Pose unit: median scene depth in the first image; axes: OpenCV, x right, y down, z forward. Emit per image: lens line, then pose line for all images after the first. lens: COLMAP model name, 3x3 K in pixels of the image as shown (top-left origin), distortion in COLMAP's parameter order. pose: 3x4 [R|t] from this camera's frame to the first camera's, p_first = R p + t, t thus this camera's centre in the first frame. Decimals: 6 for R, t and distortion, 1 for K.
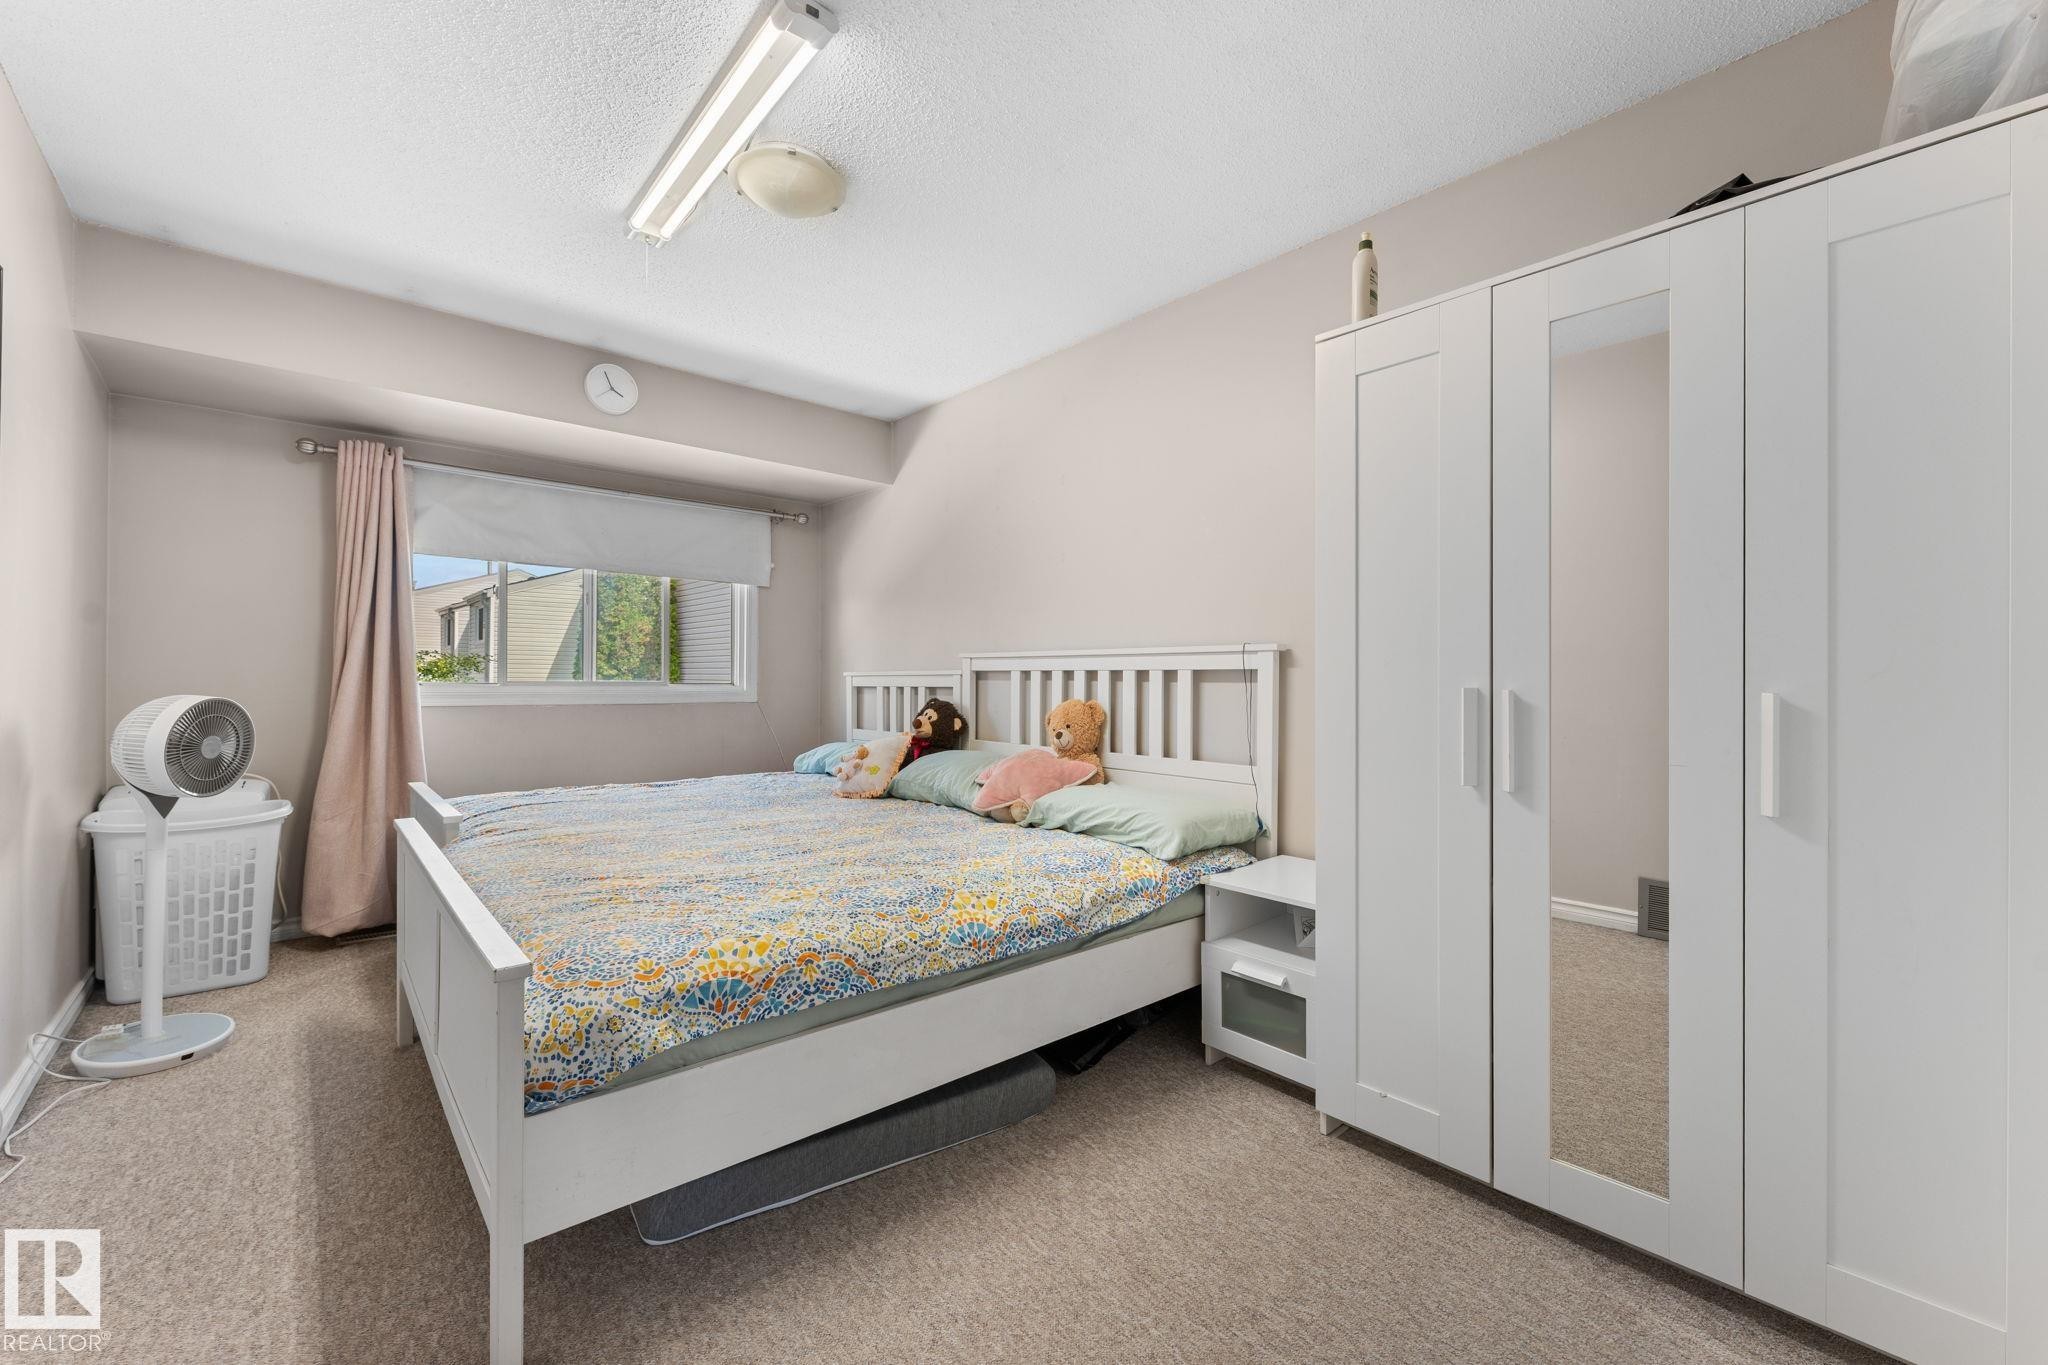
lens RADIAL K [[817.7, 0, 1016.9], [0, 817.7, 673.7], [0, 0, 1]] dist [0.002533, -0.000567]
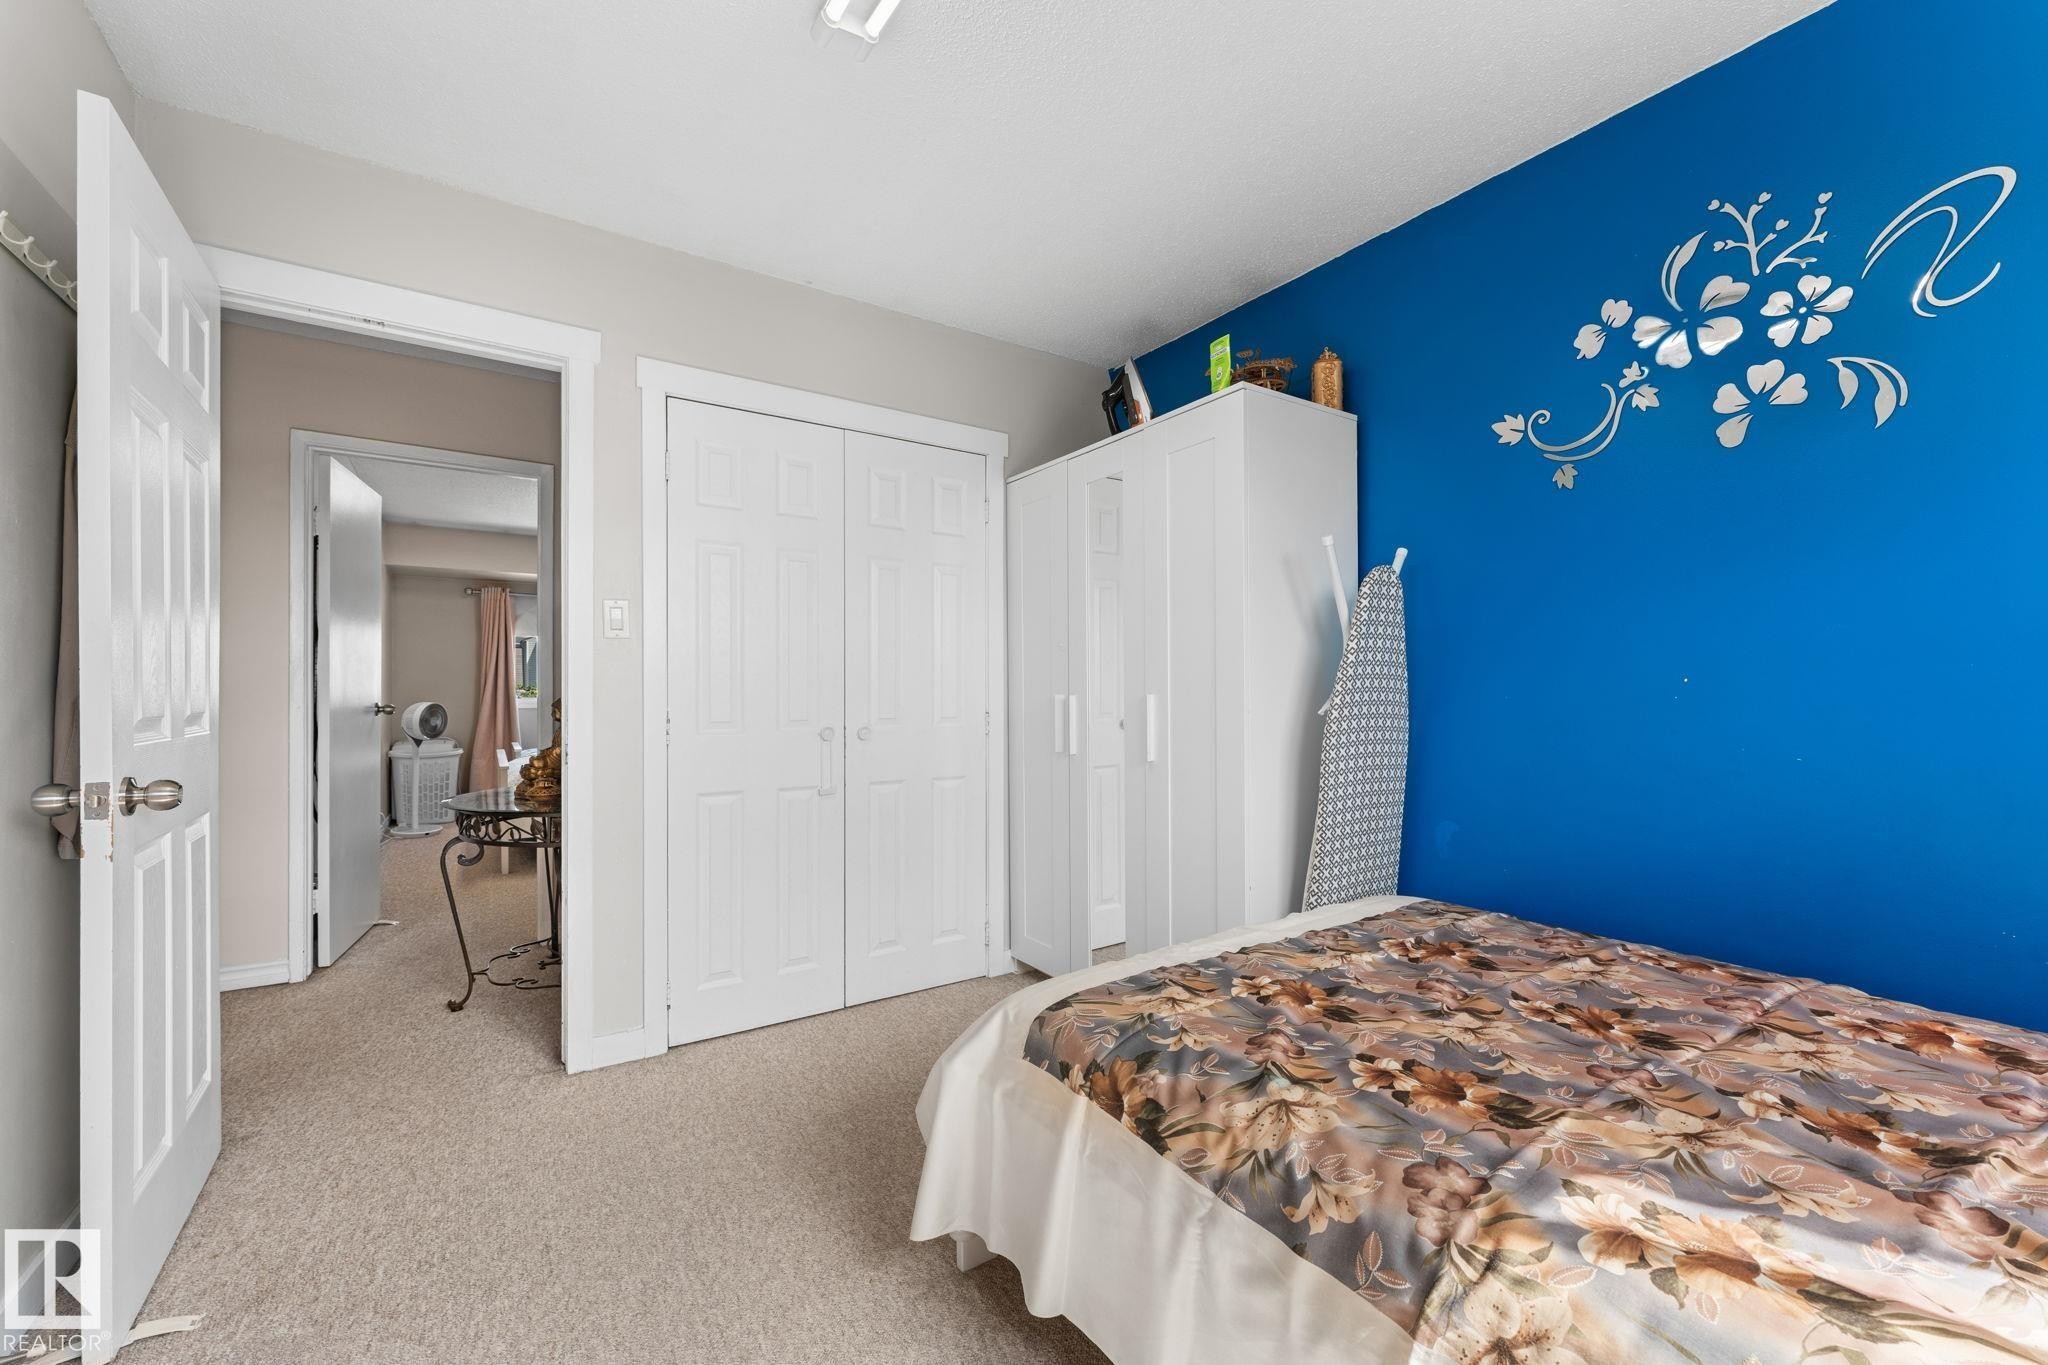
lens RADIAL K [[817.7, 0, 1038.4], [0, 817.7, 693.1], [0, 0, 1]] dist [0.002533, -0.000567]
pose [[0.991975, -0.003393, -0.126385, 1.180037], [0.004246, 0.999970, 0.006477, -0.010770], [0.126359, -0.006962, 0.991960, -1.259063]]
